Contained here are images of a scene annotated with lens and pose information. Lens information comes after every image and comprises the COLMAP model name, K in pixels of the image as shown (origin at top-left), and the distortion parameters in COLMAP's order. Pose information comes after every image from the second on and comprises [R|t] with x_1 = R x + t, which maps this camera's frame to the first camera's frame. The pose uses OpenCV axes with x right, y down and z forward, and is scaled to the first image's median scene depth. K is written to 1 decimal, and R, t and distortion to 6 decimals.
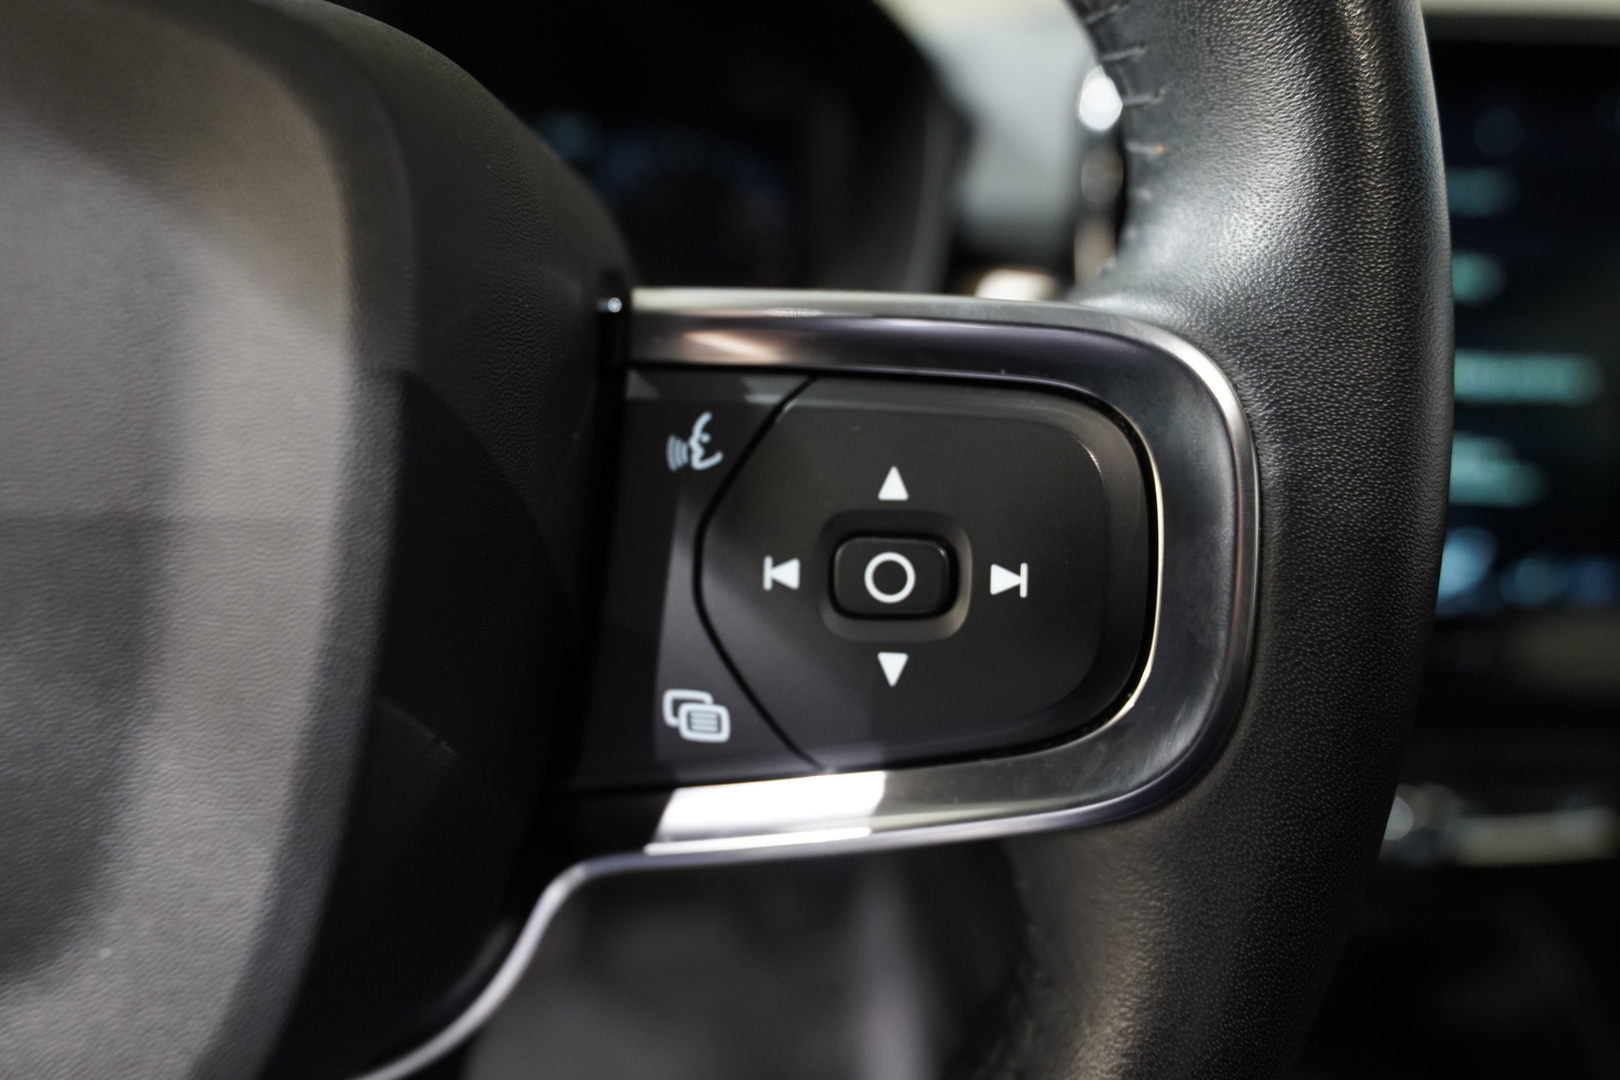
lens RADIAL K [[753.5, 0, 810.0], [0, 753.5, 540.0], [0, 0, 1]] dist [-0.056506, 0.000532]
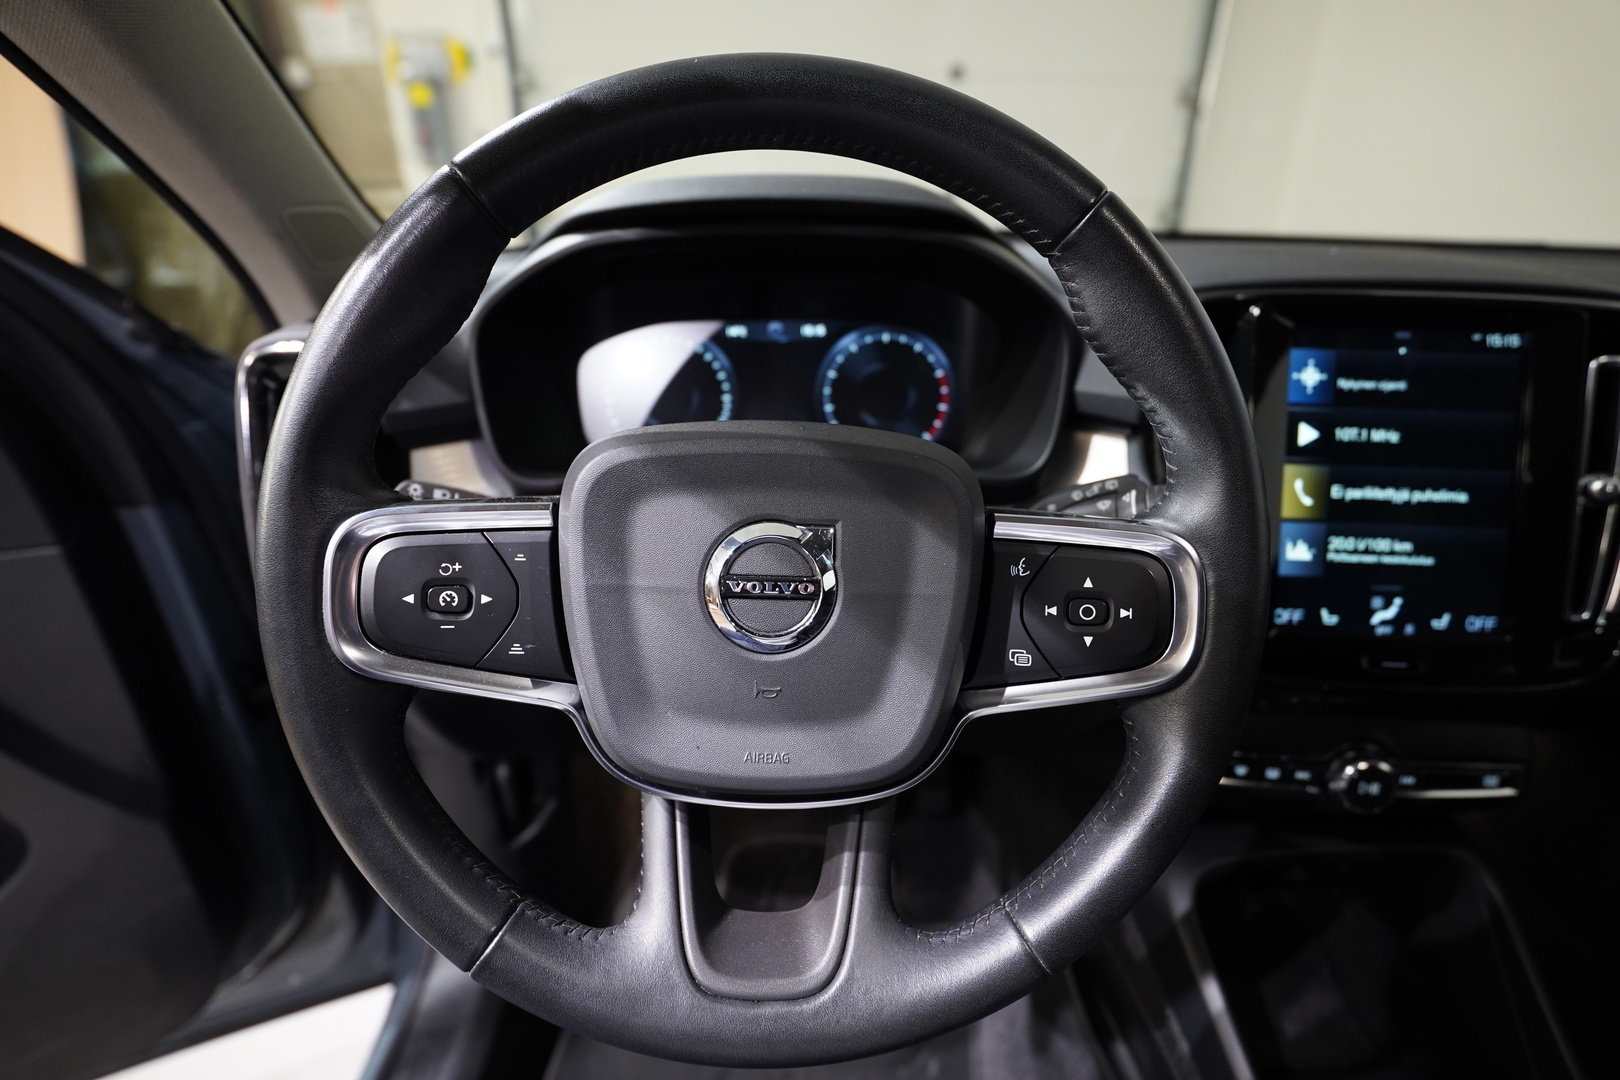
lens RADIAL K [[753.5, 0, 810.0], [0, 753.5, 540.0], [0, 0, 1]] dist [-0.056506, 0.000532]
pose [[0.996971, 0.004532, -0.077646, -0.781199], [-0.008347, 0.998770, -0.048879, -0.086074], [0.077329, 0.049379, 0.995782, -2.140841]]
